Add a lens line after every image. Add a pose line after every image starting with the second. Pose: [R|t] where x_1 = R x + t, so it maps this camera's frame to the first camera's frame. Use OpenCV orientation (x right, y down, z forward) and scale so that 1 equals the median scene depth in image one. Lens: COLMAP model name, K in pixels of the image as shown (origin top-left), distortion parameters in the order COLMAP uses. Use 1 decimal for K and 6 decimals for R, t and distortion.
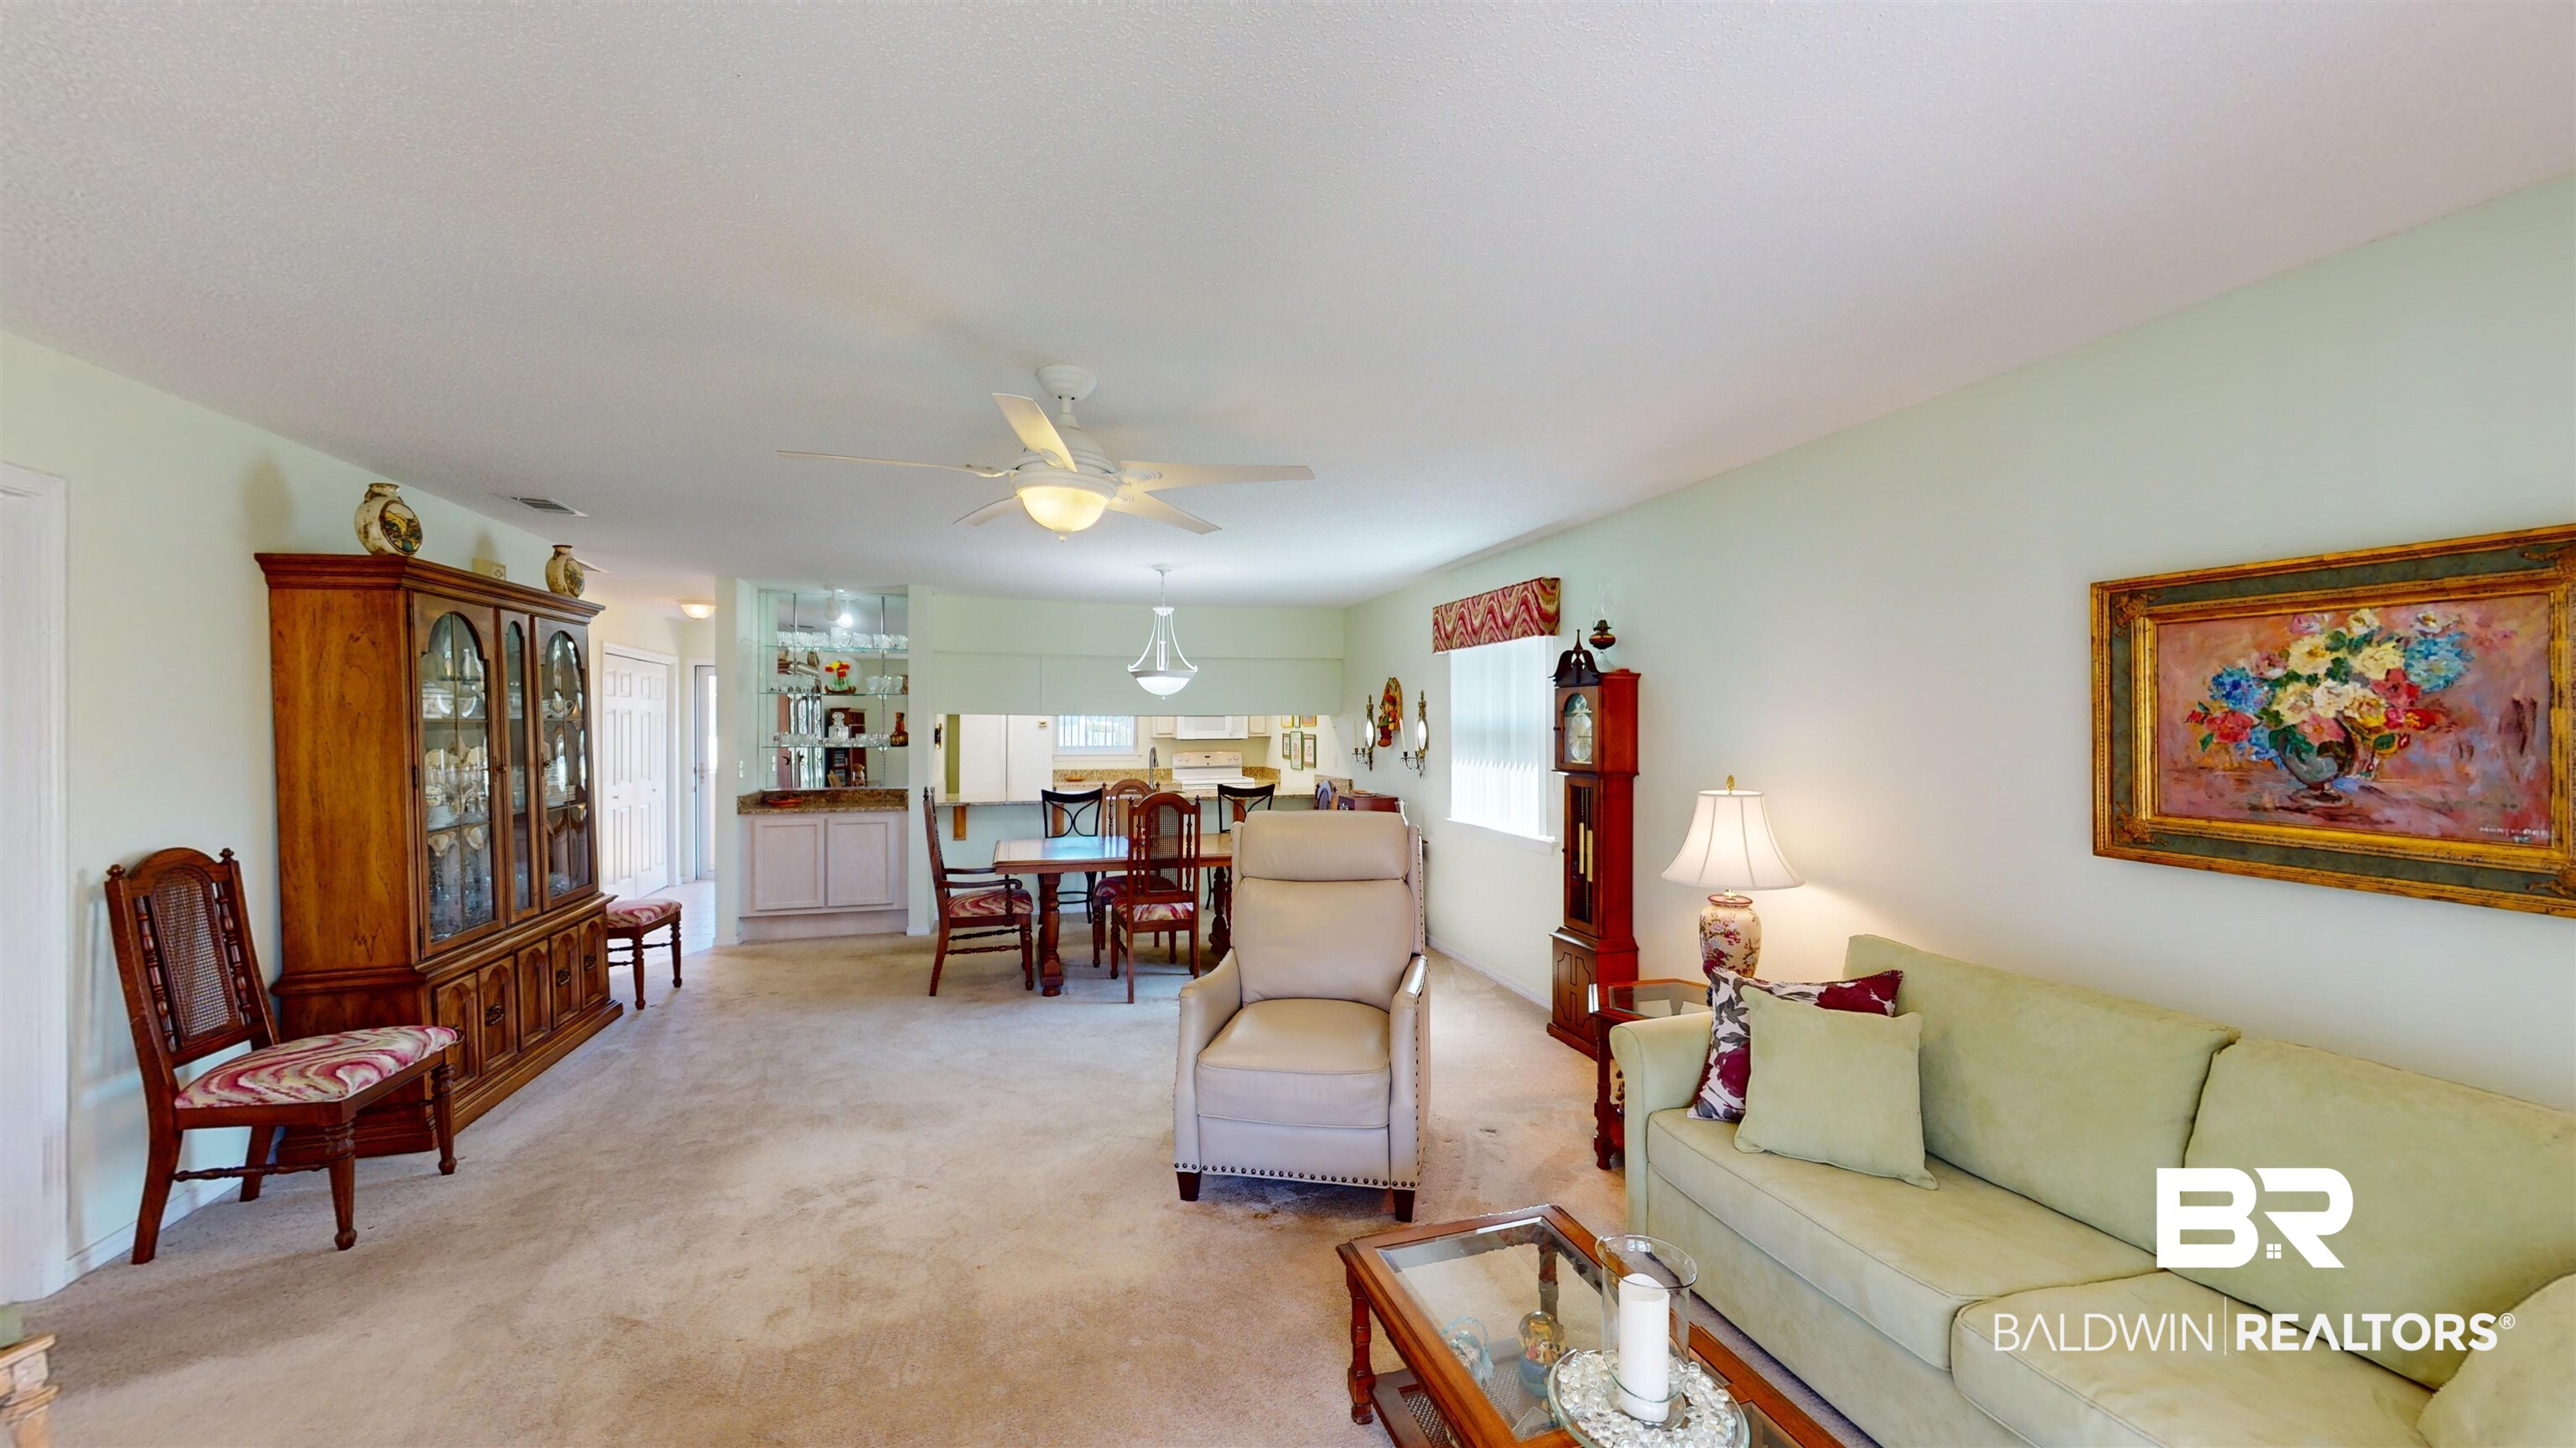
lens RADIAL K [[947.0, 0, 1288.4], [0, 947.0, 726.9], [0, 0, 1]] dist [0.002171, -0.000250]
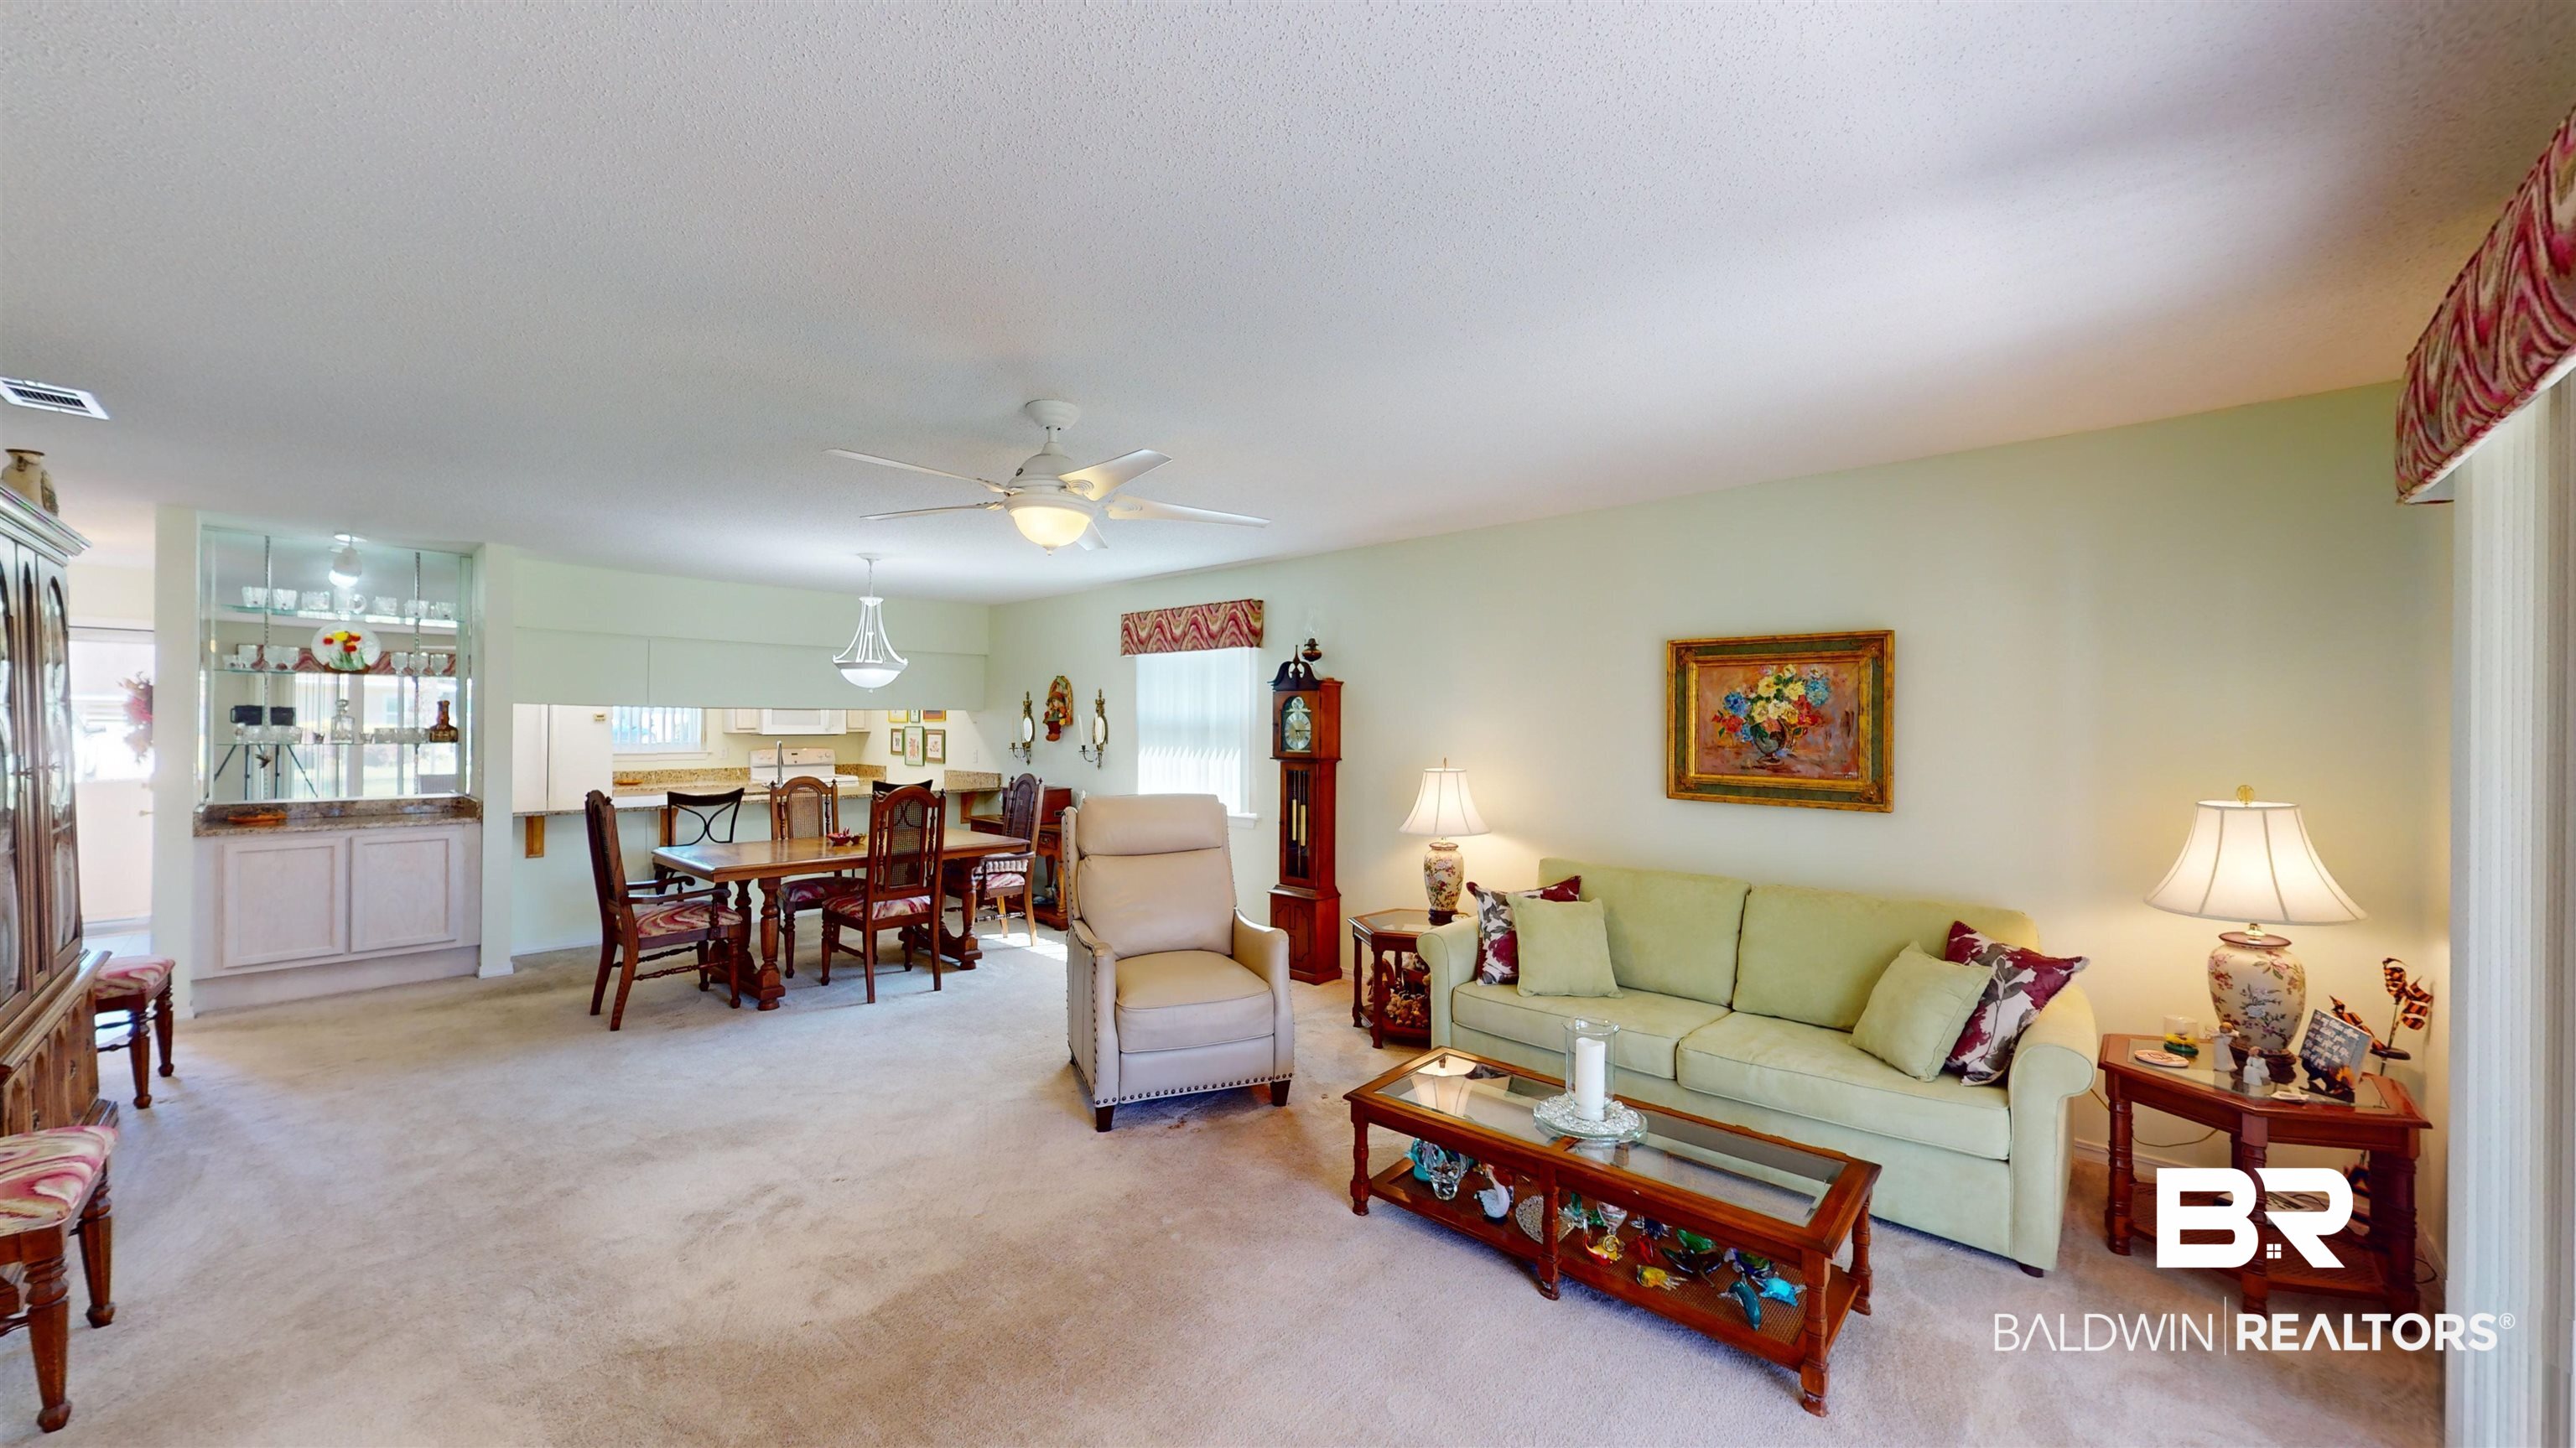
lens RADIAL K [[947.3, 0, 1289.1], [0, 947.3, 720.4], [0, 0, 1]] dist [-0.001646, -0.000290]
pose [[0.857605, 0.006153, 0.514273, -0.465657], [-0.004475, 0.999980, -0.004502, 0.003528], [-0.514290, 0.001559, 0.857615, -0.093919]]
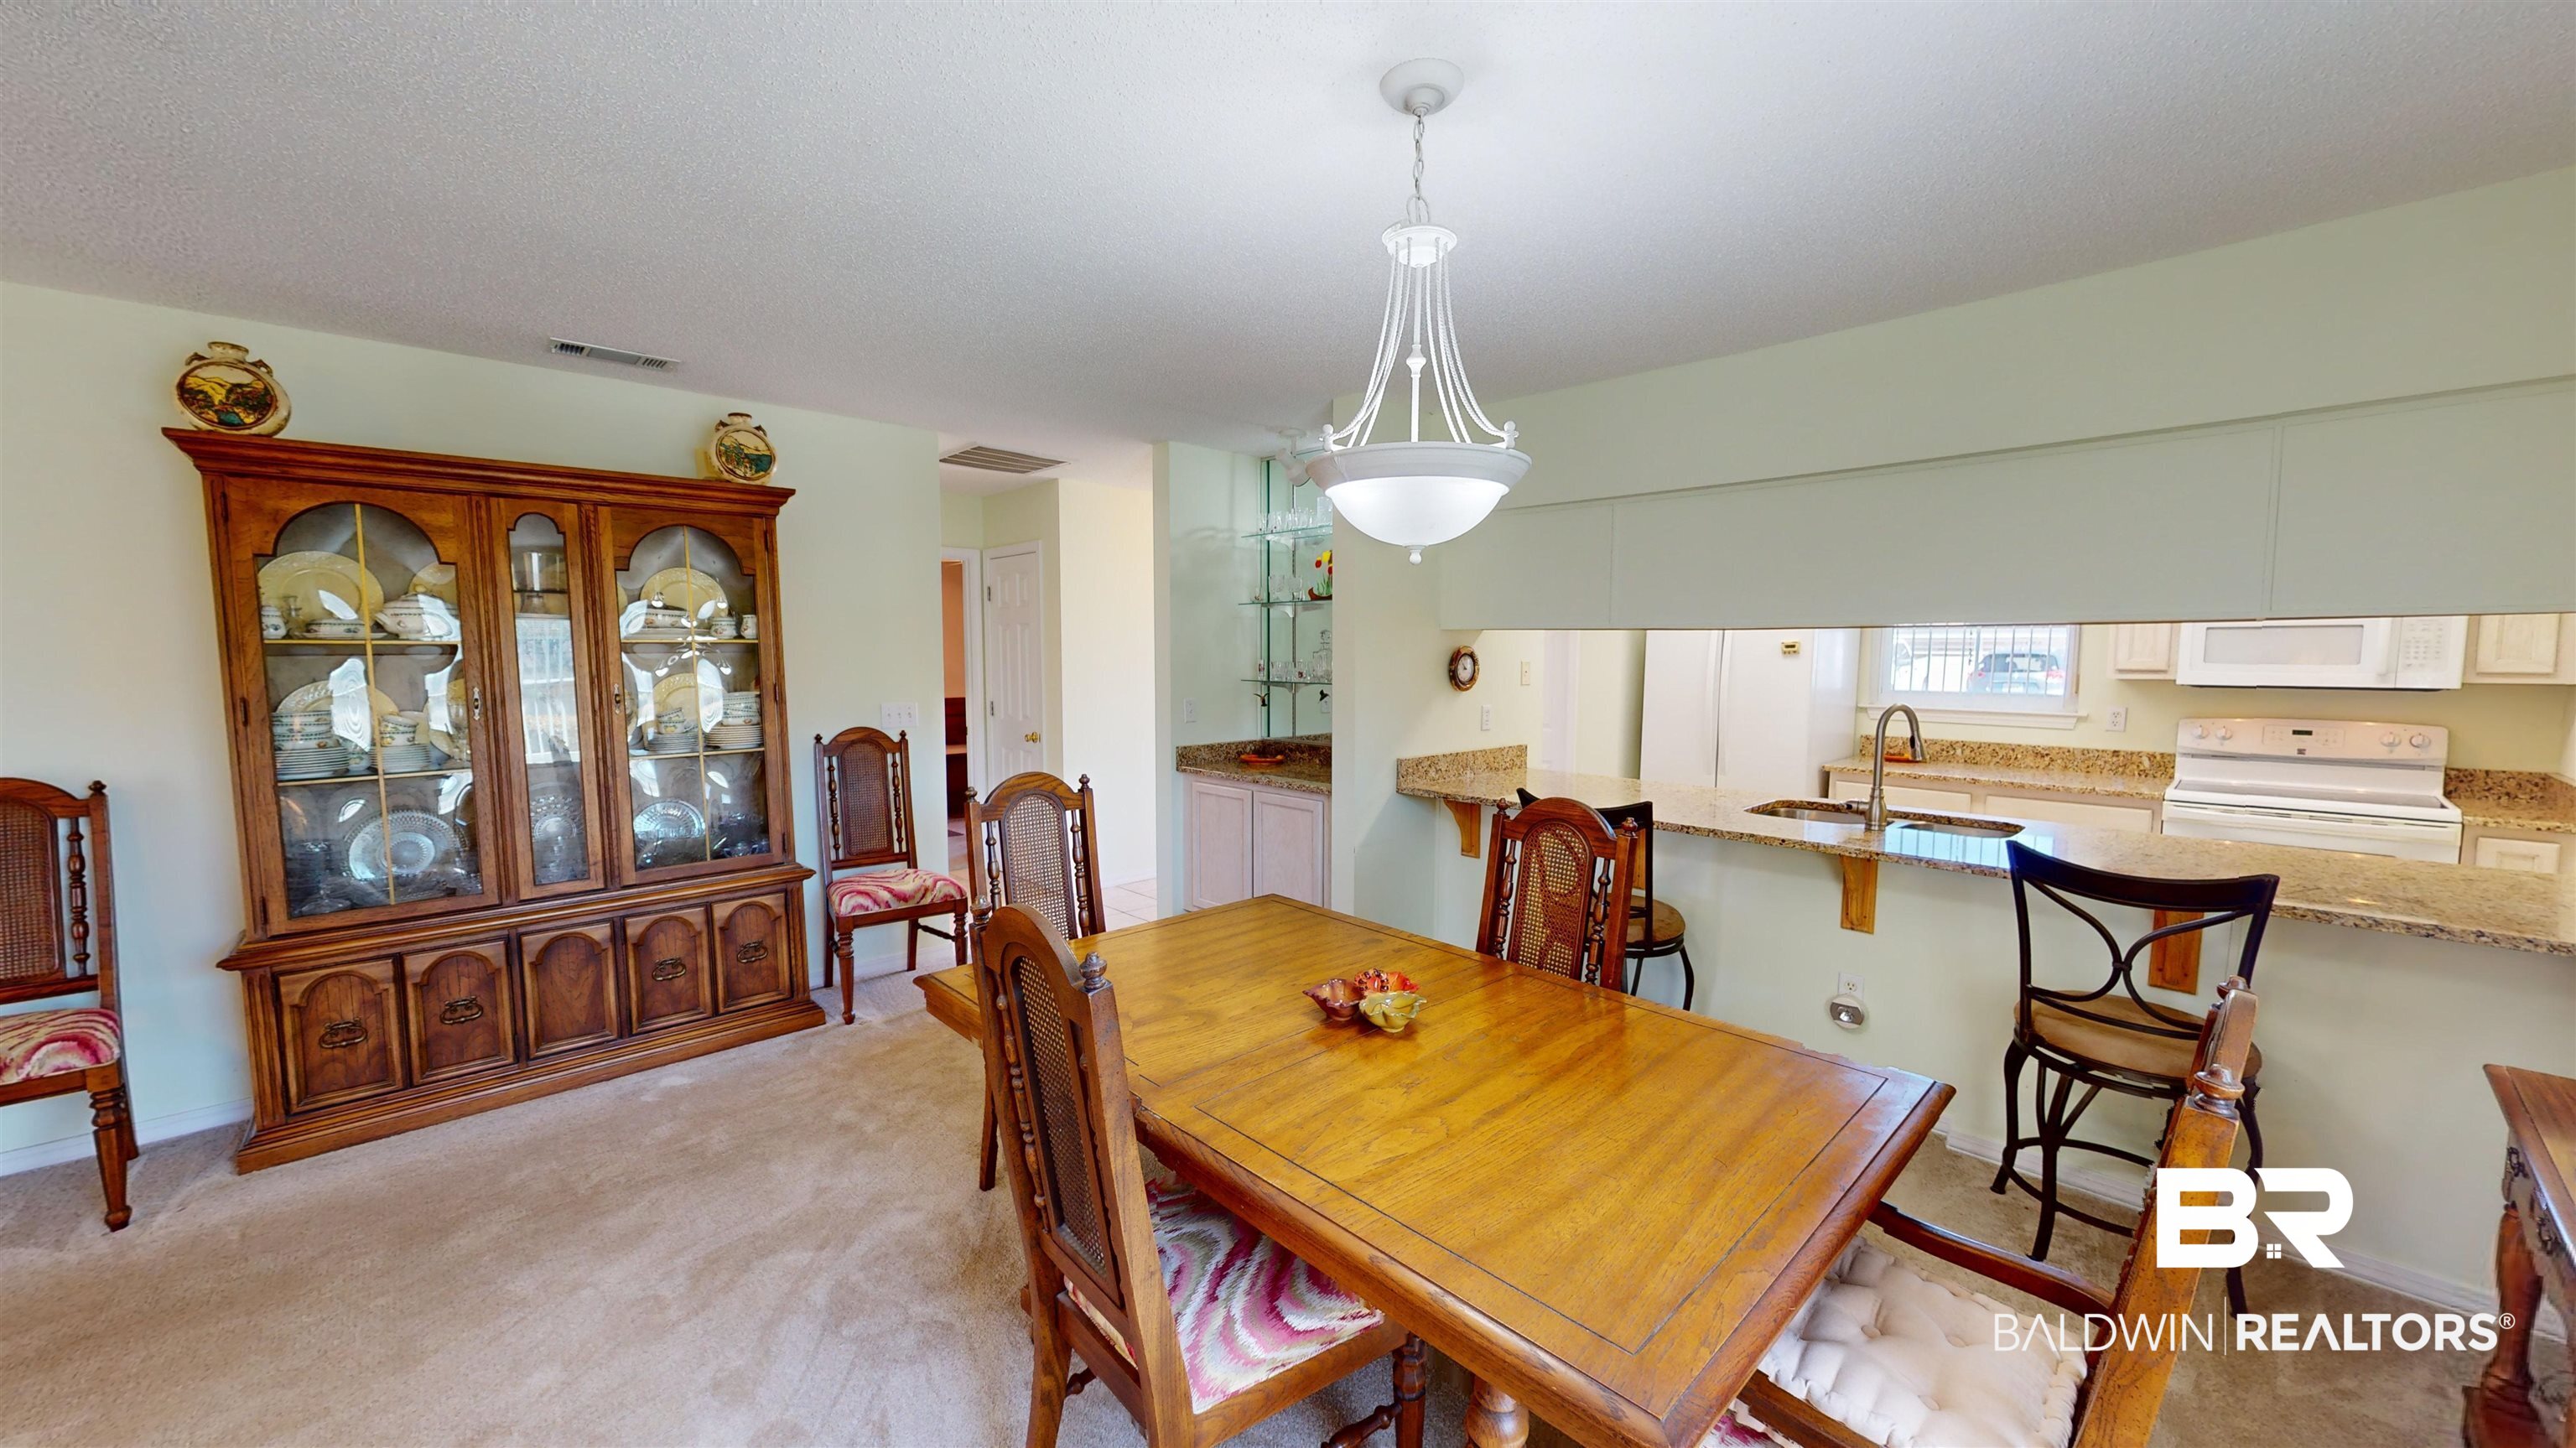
lens RADIAL K [[947.0, 0, 1288.4], [0, 947.0, 726.9], [0, 0, 1]] dist [0.002171, -0.000250]
pose [[0.462654, 0.072432, -0.883575, 0.199886], [-0.002519, 0.996760, 0.080392, -0.001714], [0.886535, -0.034968, 0.461337, 1.471899]]
